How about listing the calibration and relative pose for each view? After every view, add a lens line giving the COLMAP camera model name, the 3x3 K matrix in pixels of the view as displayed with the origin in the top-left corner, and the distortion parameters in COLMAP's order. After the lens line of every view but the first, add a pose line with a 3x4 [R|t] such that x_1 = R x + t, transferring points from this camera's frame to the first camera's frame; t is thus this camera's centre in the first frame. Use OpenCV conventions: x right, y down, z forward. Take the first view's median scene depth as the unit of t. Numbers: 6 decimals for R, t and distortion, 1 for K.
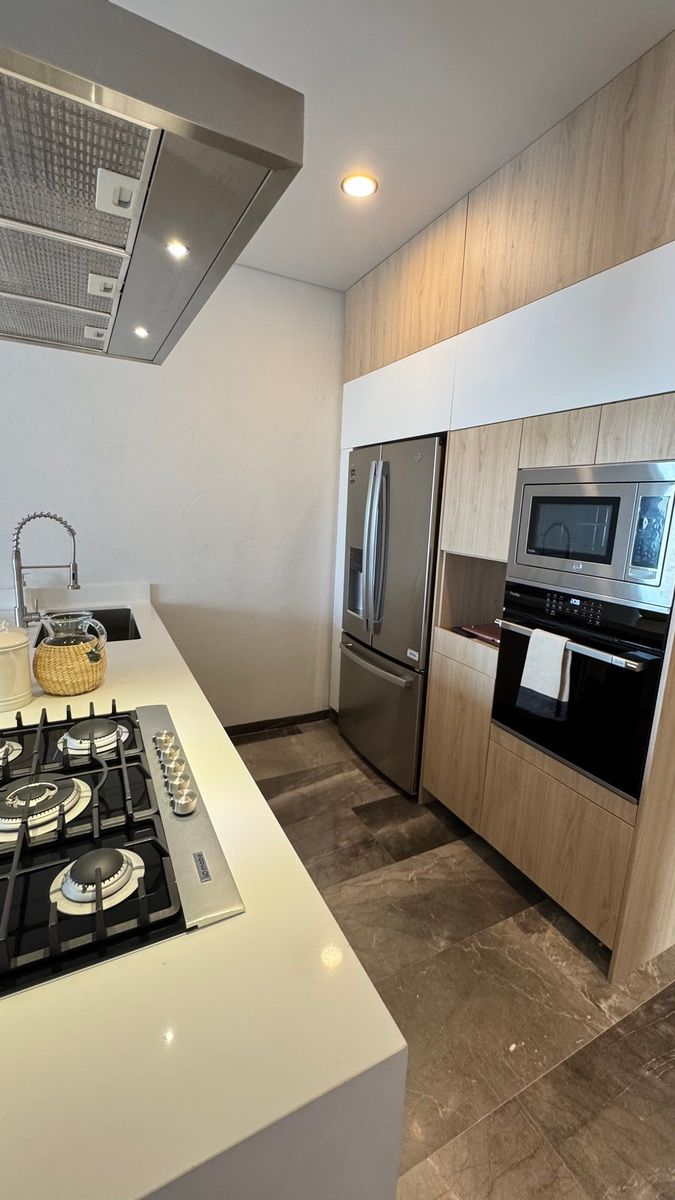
lens RADIAL K [[481.3, 0, 334.8], [0, 481.3, 600.4], [0, 0, 1]] dist [-0.000178, -0.000240]
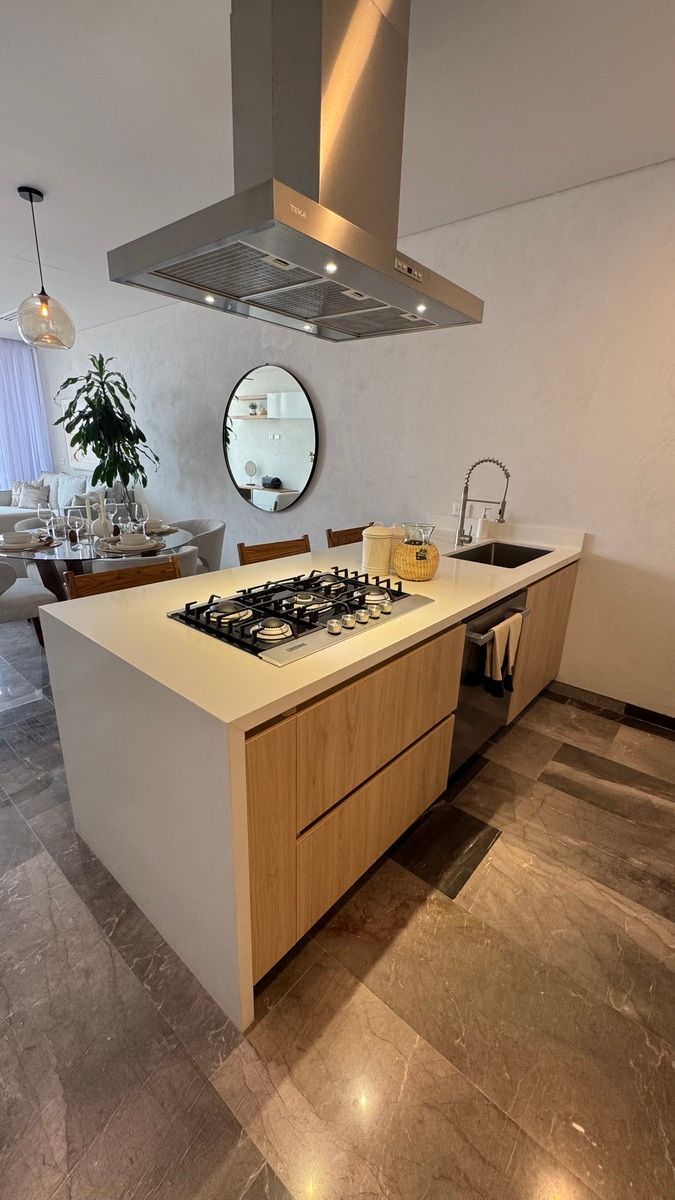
lens RADIAL K [[481.3, 0, 338.0], [0, 481.3, 596.8], [0, 0, 1]] dist [-0.000178, -0.000240]
pose [[0.383079, 0.252207, -0.888618, 0.469856], [-0.197342, 0.962139, 0.188001, 0.009765], [0.902389, 0.103343, 0.418347, 0.146289]]
